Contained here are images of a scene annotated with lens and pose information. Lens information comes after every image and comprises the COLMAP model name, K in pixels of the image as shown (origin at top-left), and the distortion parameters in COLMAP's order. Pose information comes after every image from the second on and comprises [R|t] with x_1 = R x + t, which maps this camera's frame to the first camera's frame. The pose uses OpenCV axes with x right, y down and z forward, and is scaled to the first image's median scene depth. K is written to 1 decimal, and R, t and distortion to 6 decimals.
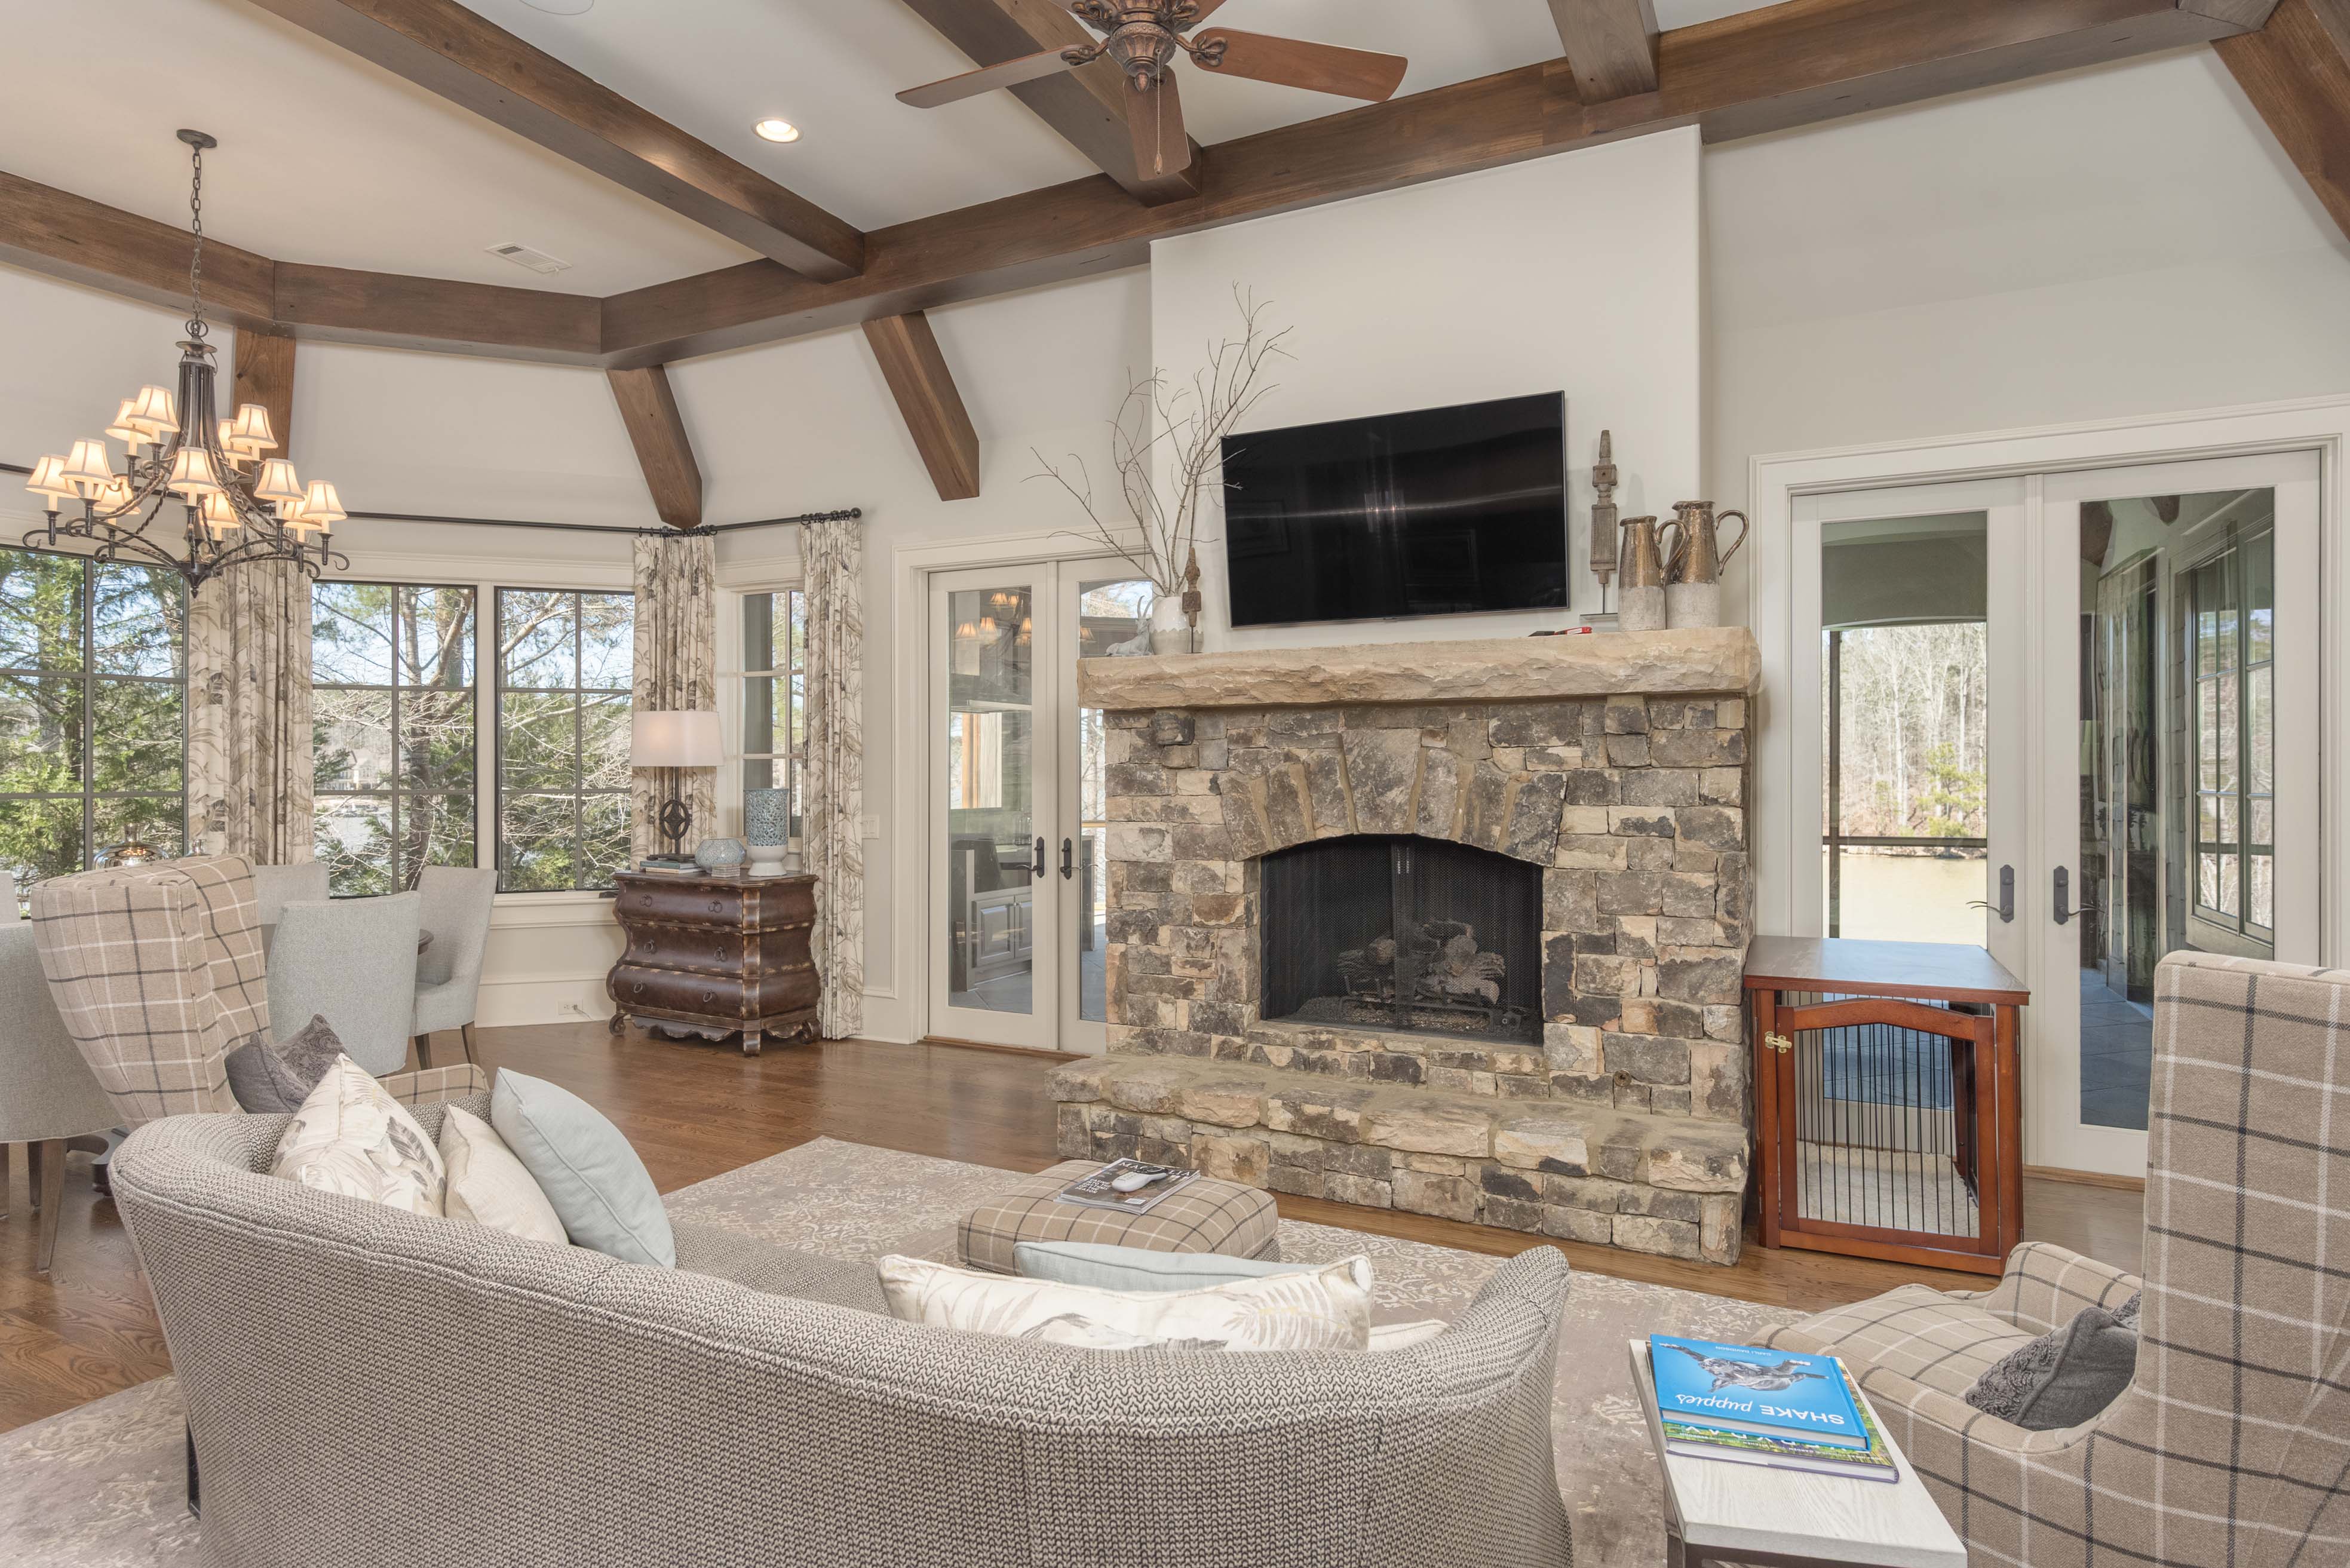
lens RADIAL K [[1244.2, 0, 1171.4], [0, 1244.2, 774.1], [0, 0, 1]] dist [0.005619, -0.000550]
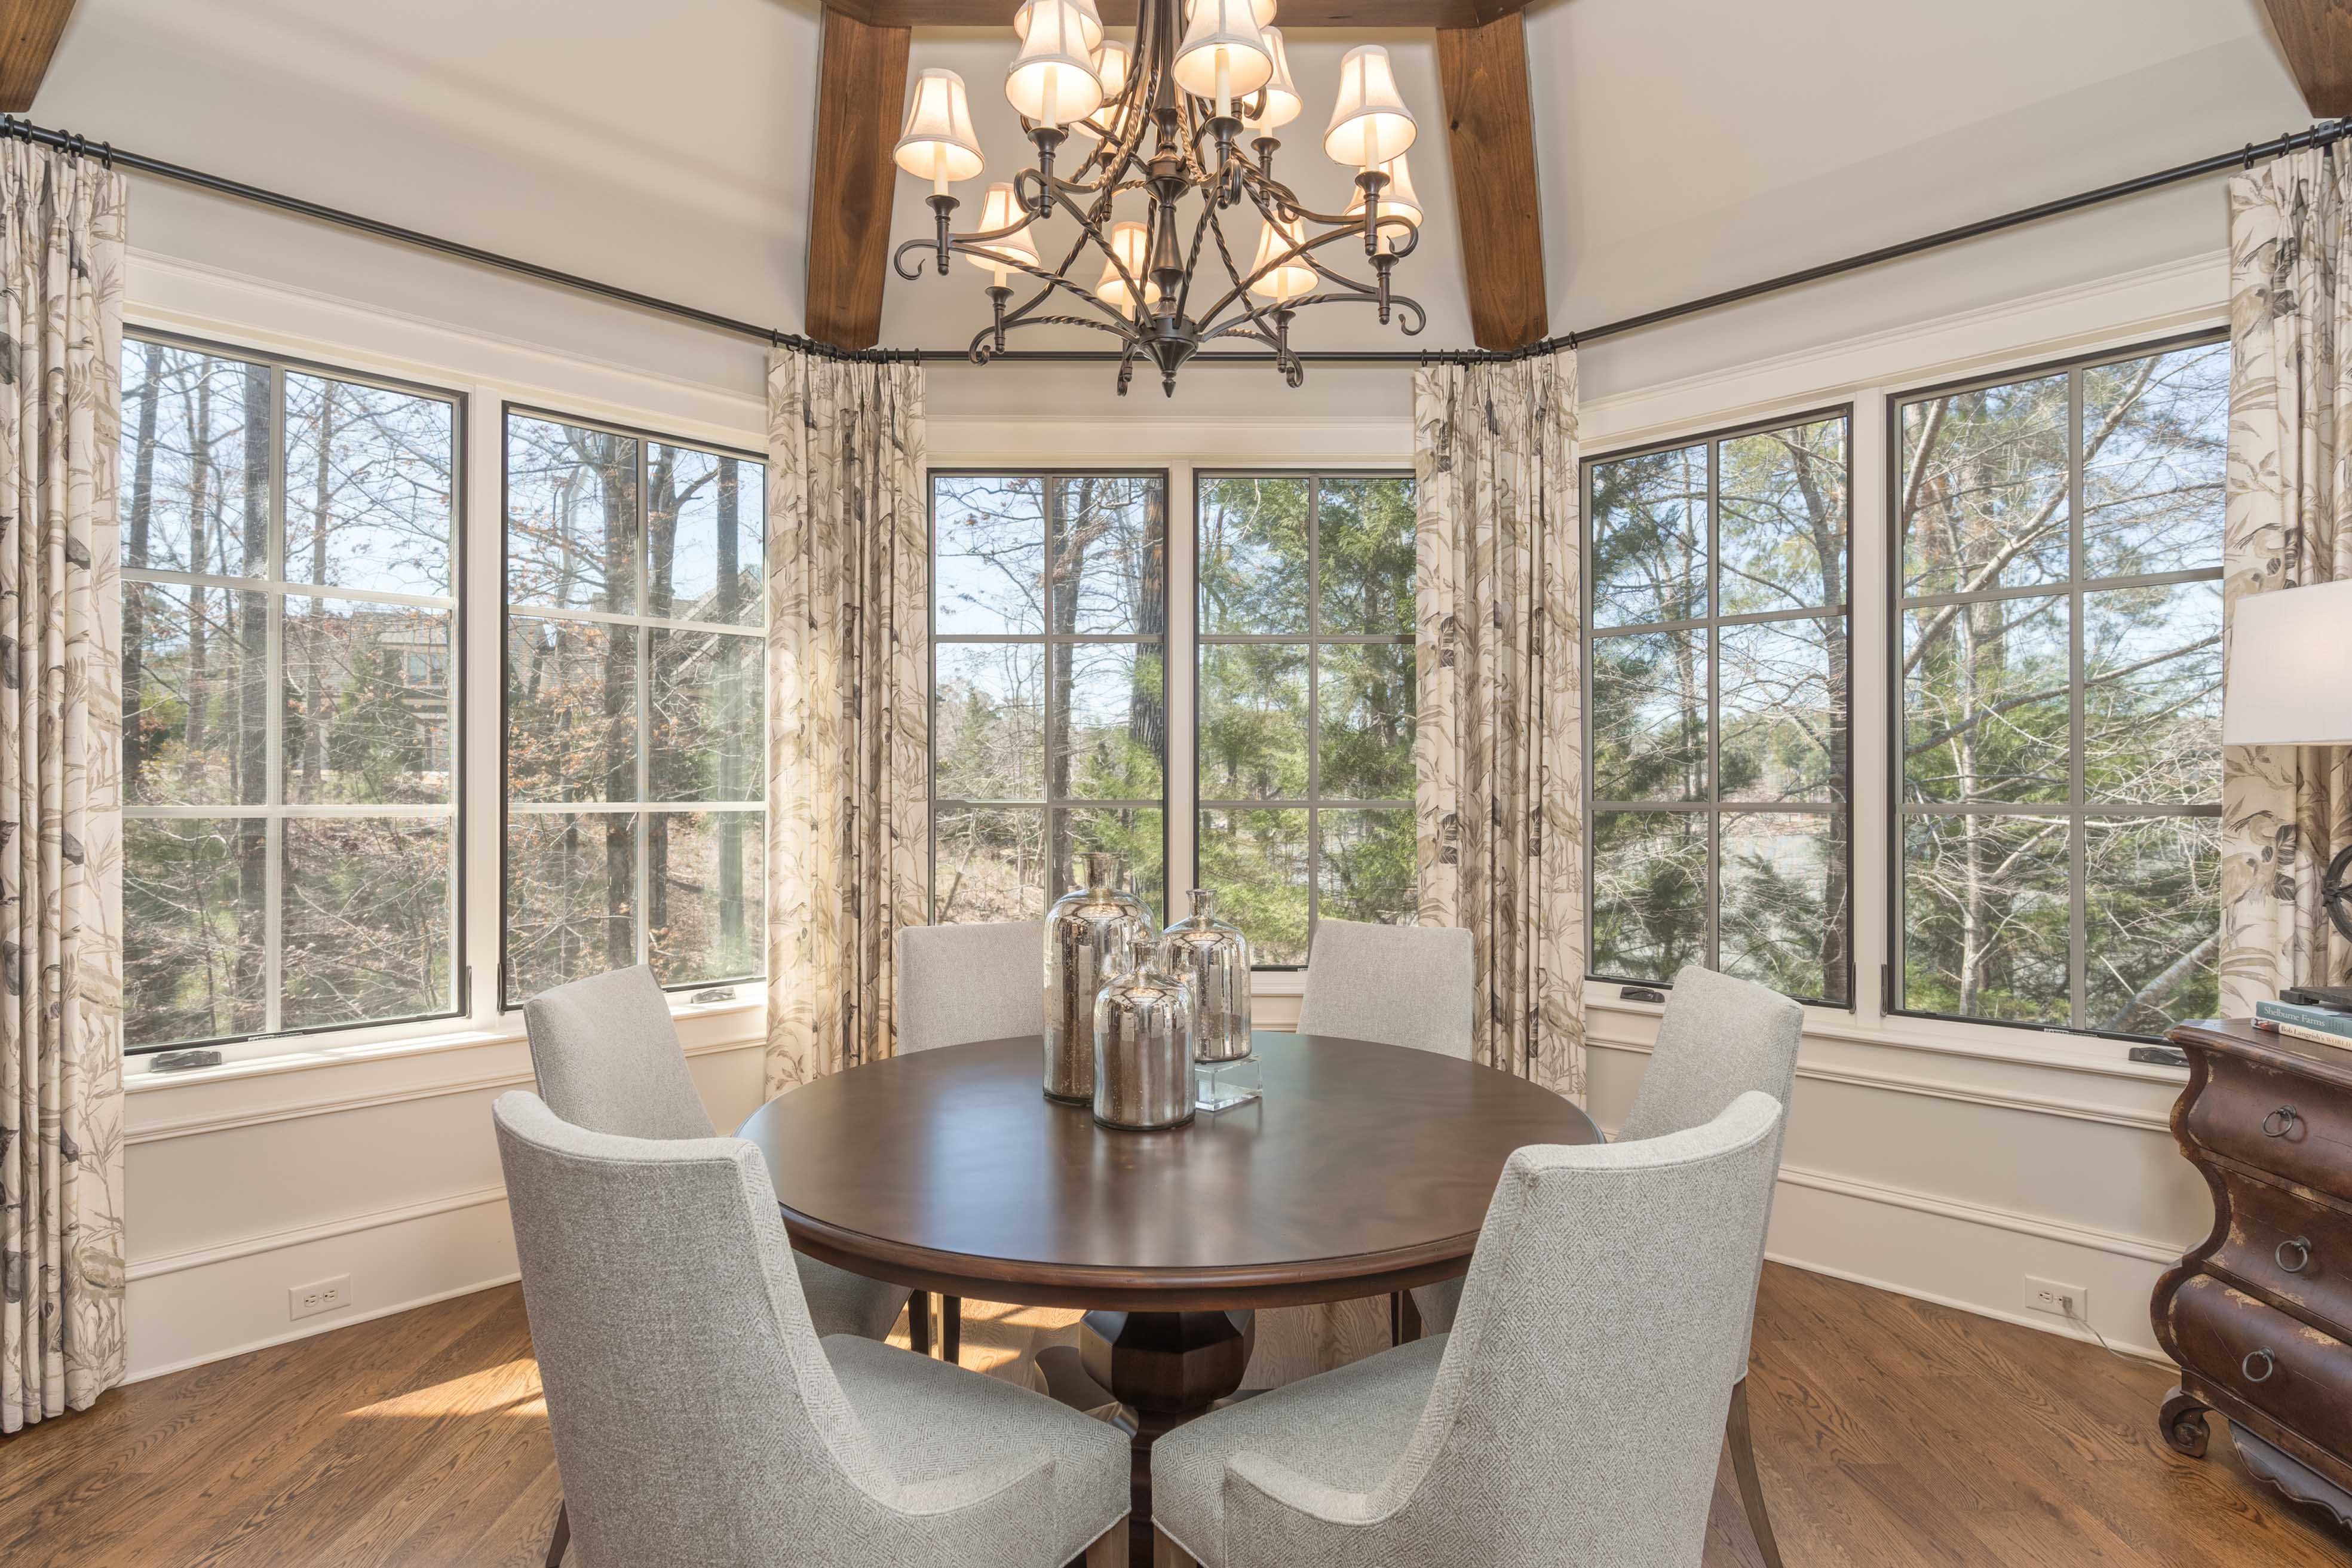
lens RADIAL K [[1245.2, 0, 1165.4], [0, 1245.2, 783.0], [0, 0, 1]] dist [0.005619, -0.000550]
pose [[0.458719, -0.002763, -0.888577, -0.251661], [0.002173, 0.999996, -0.001988, 0.004923], [0.888579, -0.001019, 0.458723, 0.556394]]
